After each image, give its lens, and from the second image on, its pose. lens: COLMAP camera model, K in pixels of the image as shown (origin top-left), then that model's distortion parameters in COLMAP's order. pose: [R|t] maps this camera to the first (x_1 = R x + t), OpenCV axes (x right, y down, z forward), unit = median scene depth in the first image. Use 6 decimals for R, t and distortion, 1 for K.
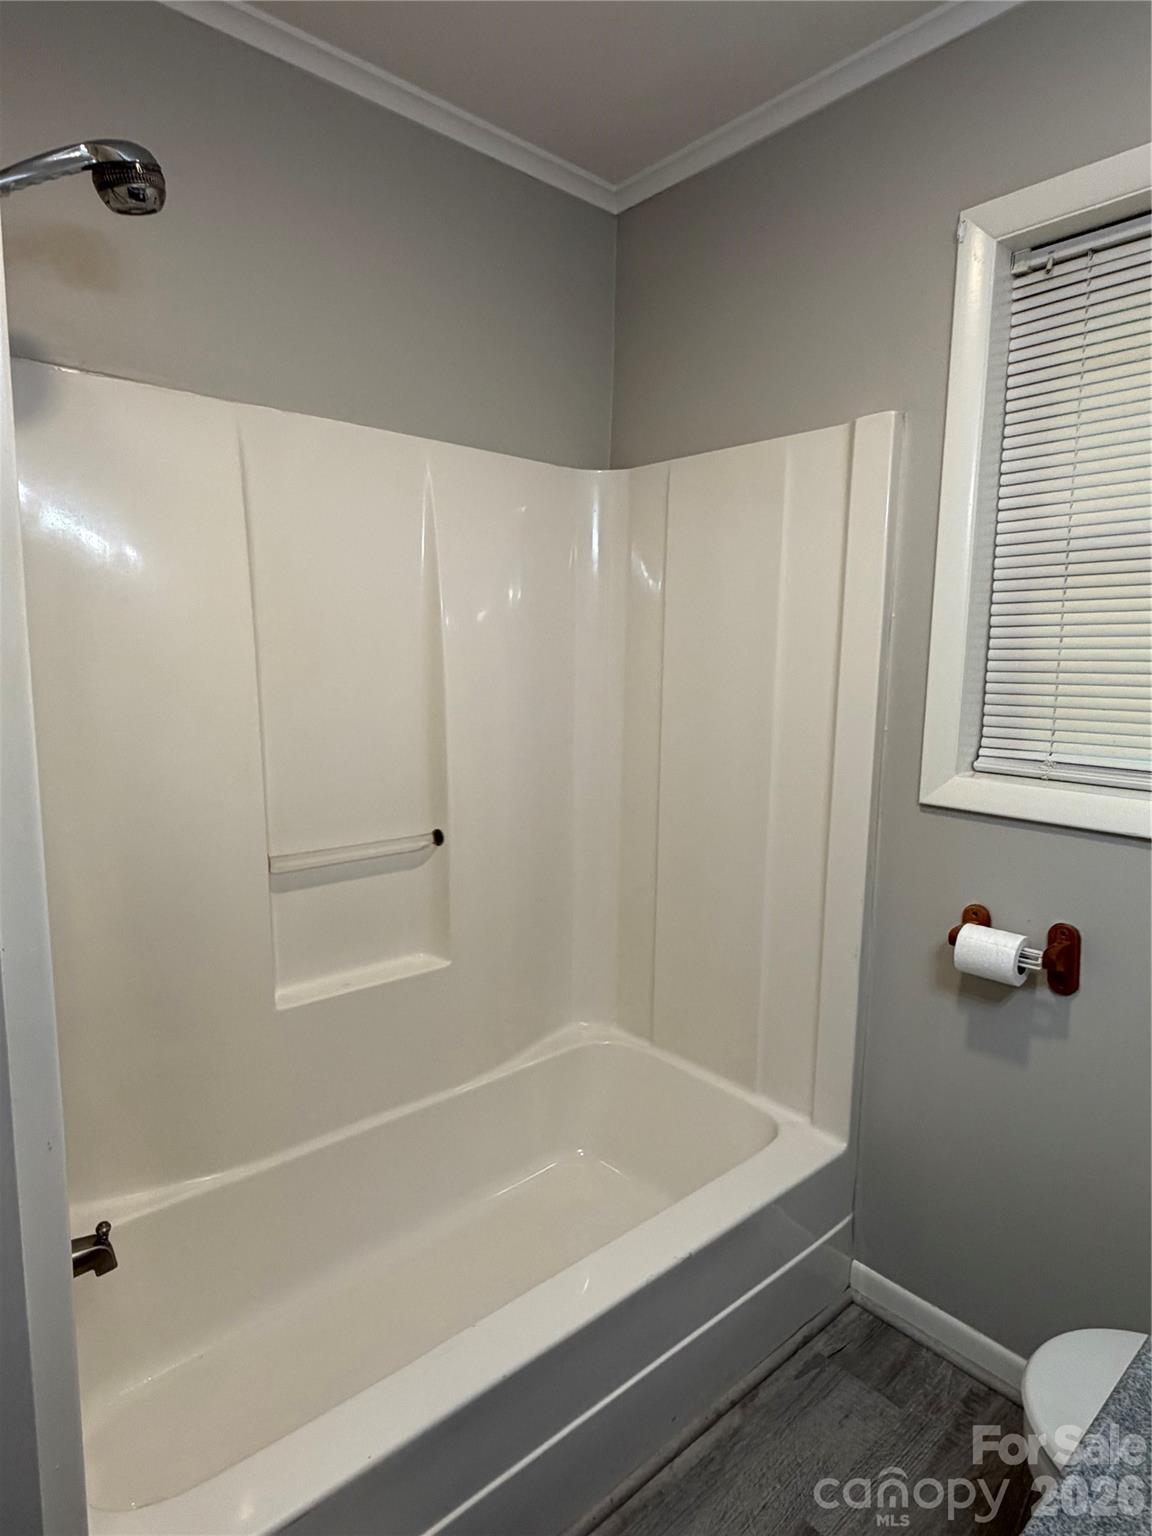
lens RADIAL K [[883.0, 0, 576.0], [0, 883.0, 768.0], [0, 0, 1]] dist [0.004953, 0.001611]
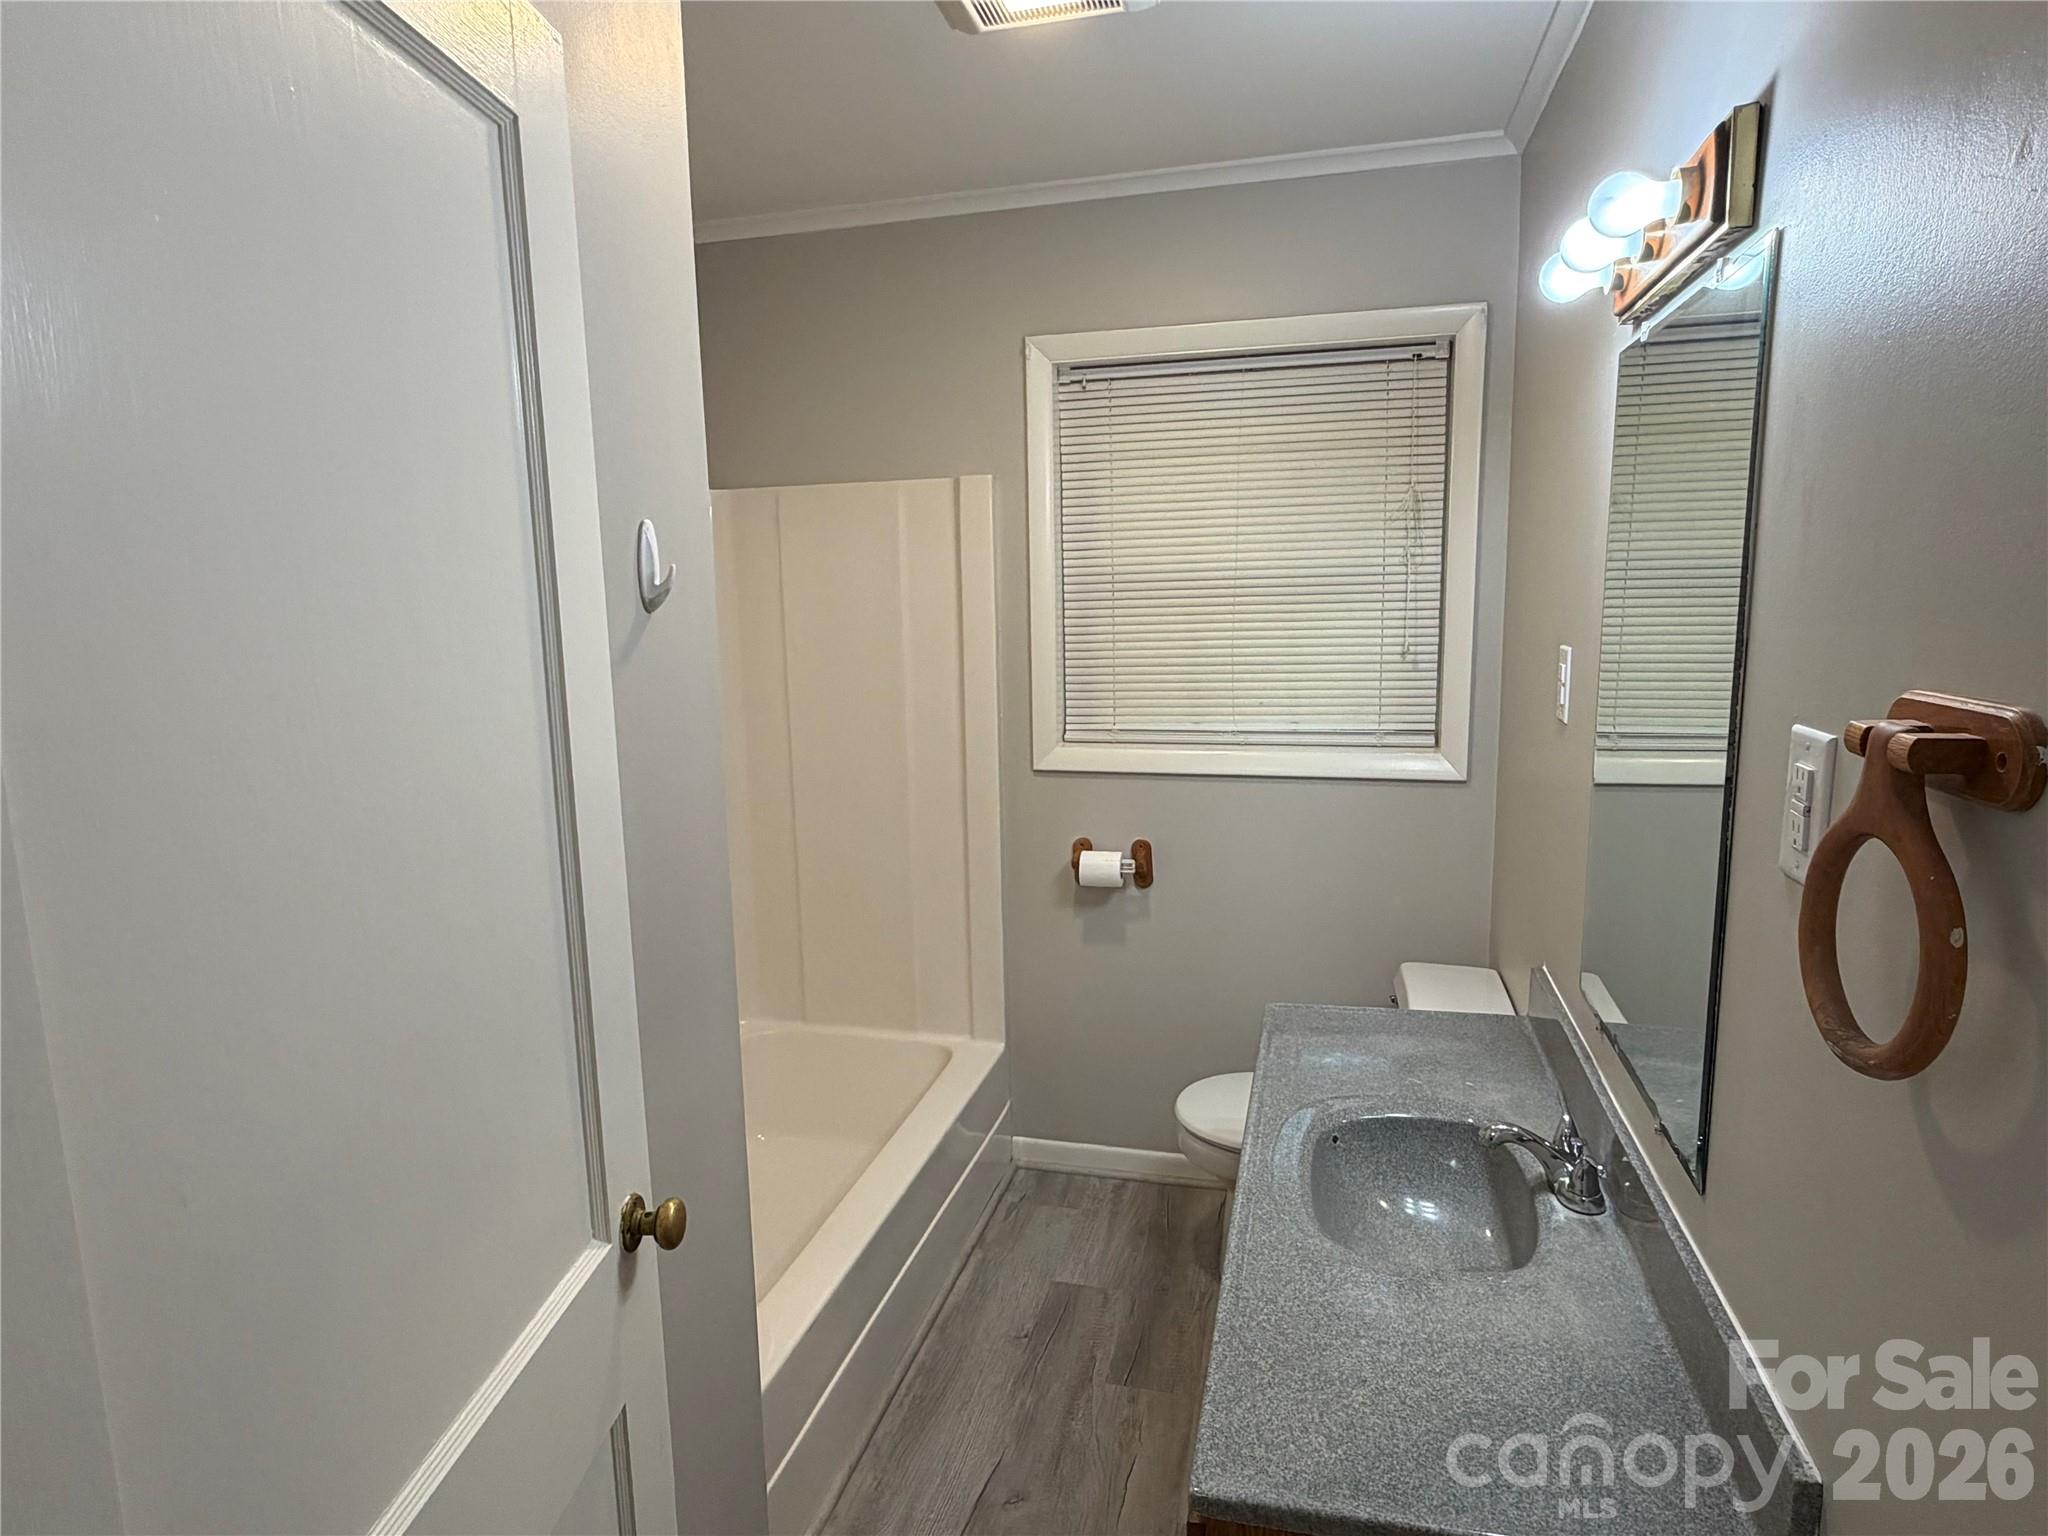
lens RADIAL K [[1177.3, 0, 1024.0], [0, 1177.3, 768.0], [0, 0, 1]] dist [0.004953, 0.001611]
pose [[0.827178, -0.111765, 0.550713, -0.620772], [0.106018, 0.993461, 0.042377, -0.040981], [-0.551848, 0.023332, 0.833618, -0.482295]]
